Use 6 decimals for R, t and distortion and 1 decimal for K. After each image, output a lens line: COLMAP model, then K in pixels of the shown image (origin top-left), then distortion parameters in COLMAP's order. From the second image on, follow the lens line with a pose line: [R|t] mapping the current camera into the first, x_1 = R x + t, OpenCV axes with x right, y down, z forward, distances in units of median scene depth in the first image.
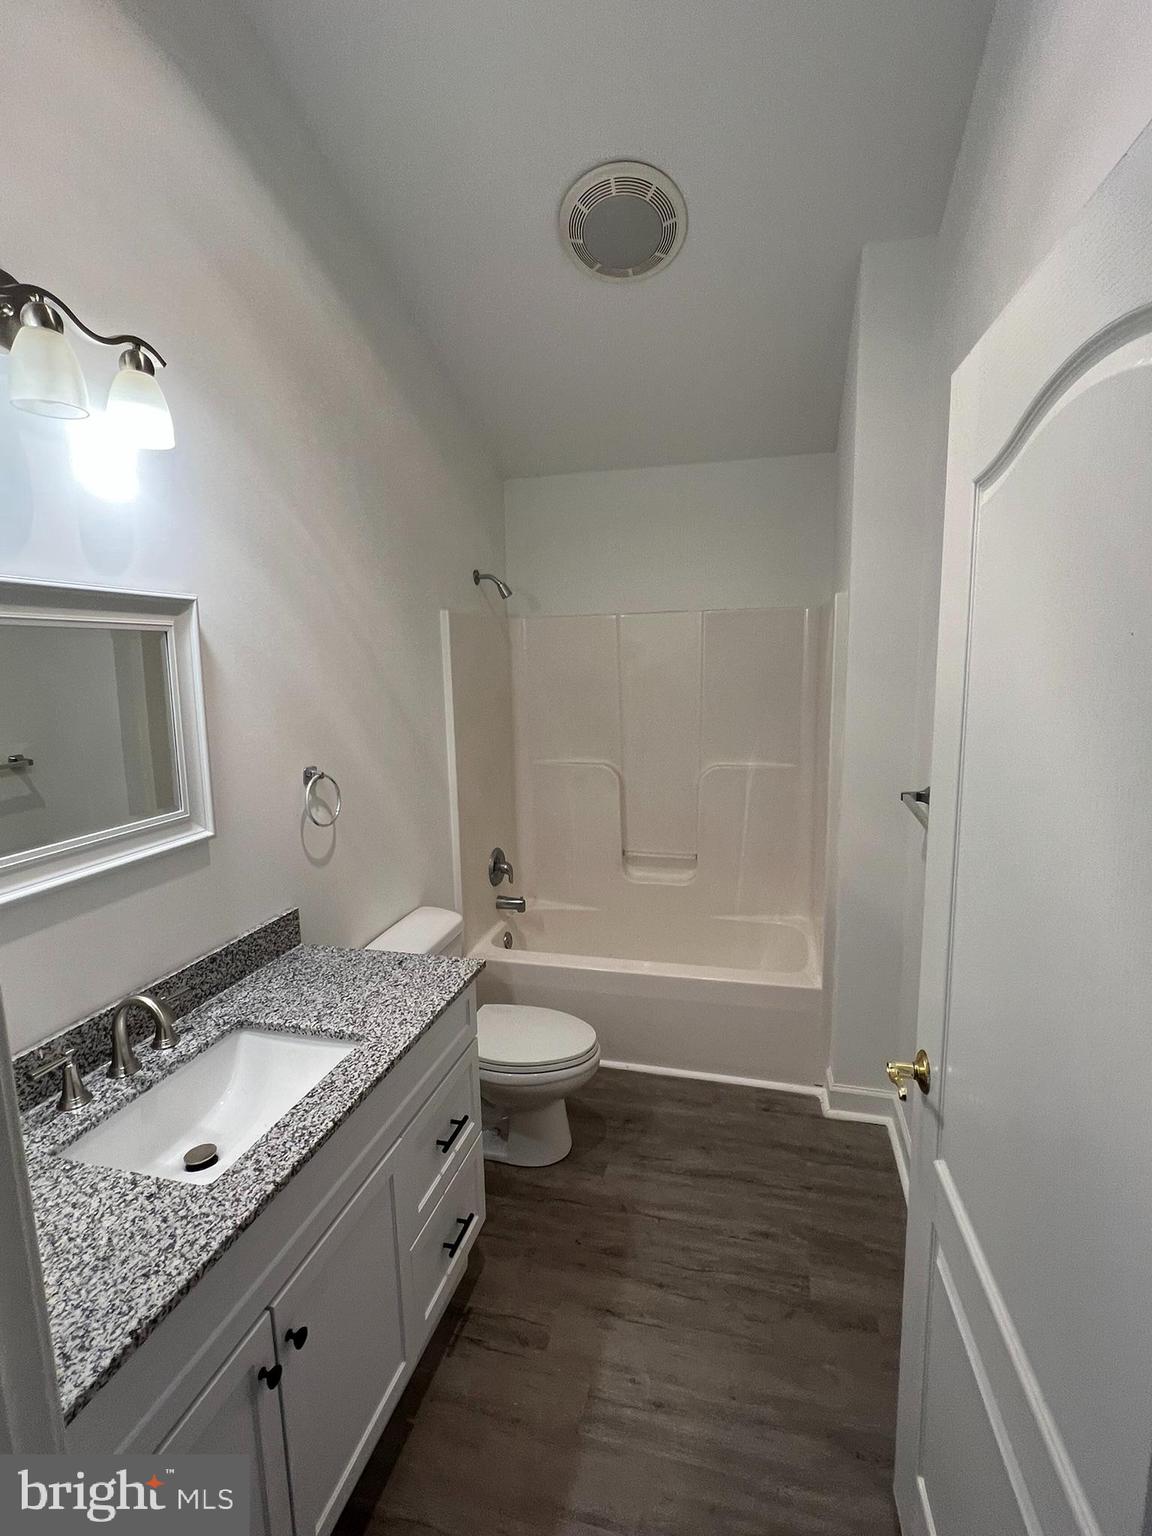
lens RADIAL K [[704.9, 0, 576.0], [0, 704.9, 768.0], [0, 0, 1]] dist [0.003137, 0.000378]
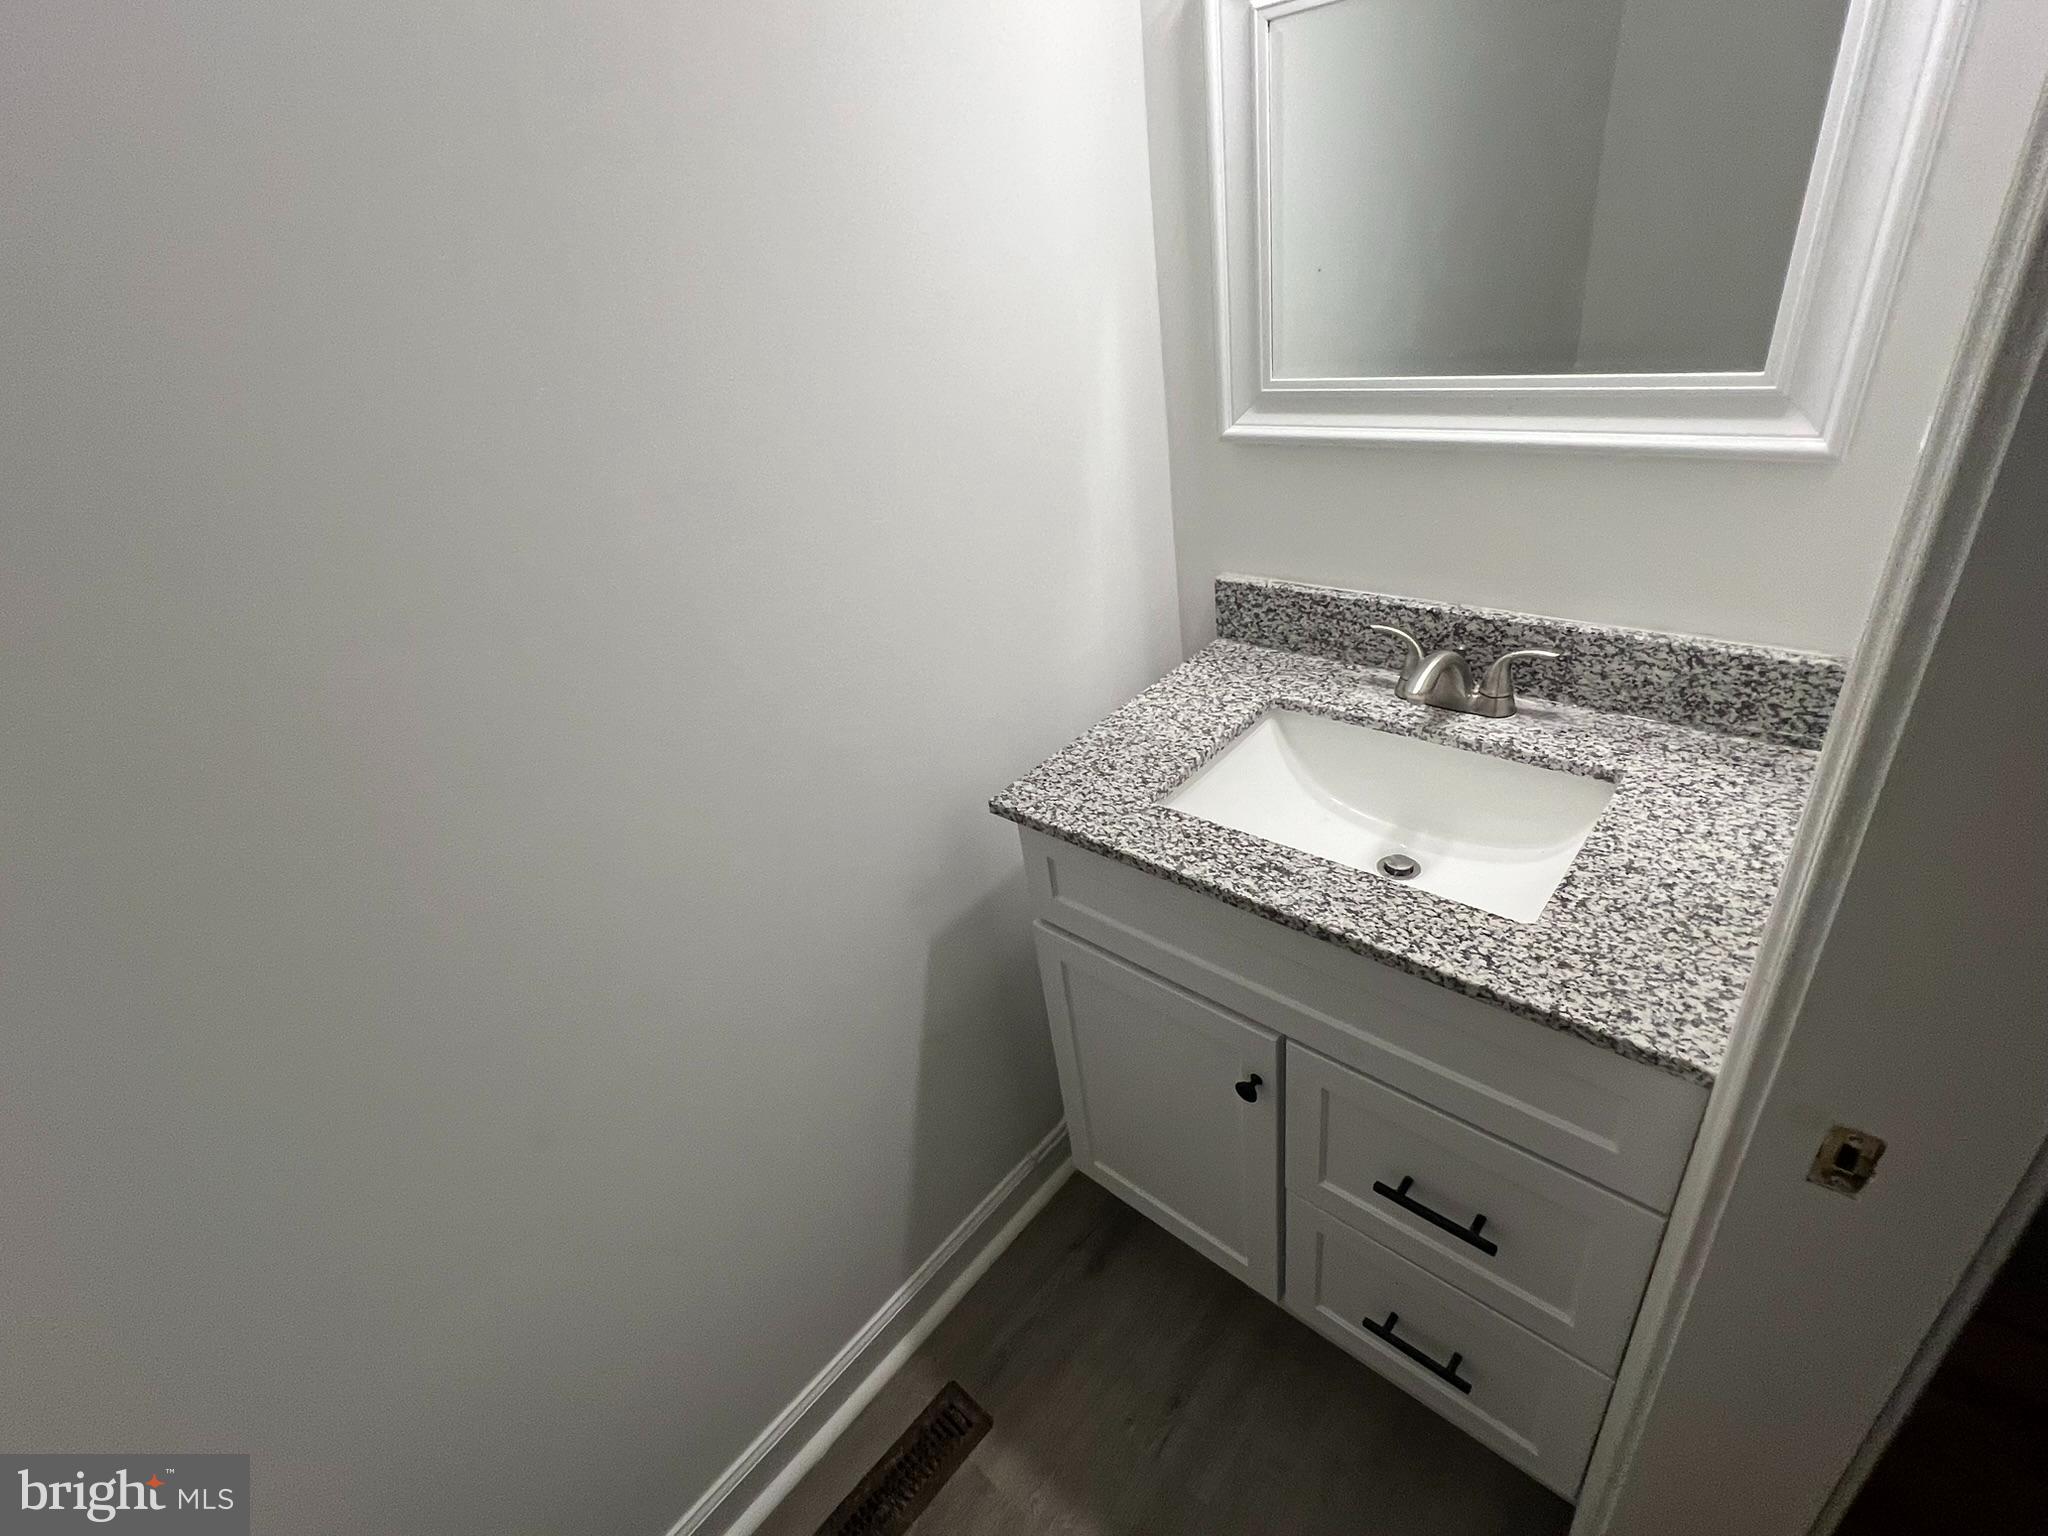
lens RADIAL K [[939.9, 0, 1024.0], [0, 939.9, 768.0], [0, 0, 1]] dist [0.003137, 0.000378]
pose [[-0.456867, 0.506701, -0.731113, 0.261100], [0.008908, 0.824470, 0.565836, -0.086370], [0.889490, 0.251999, -0.381187, 0.921362]]
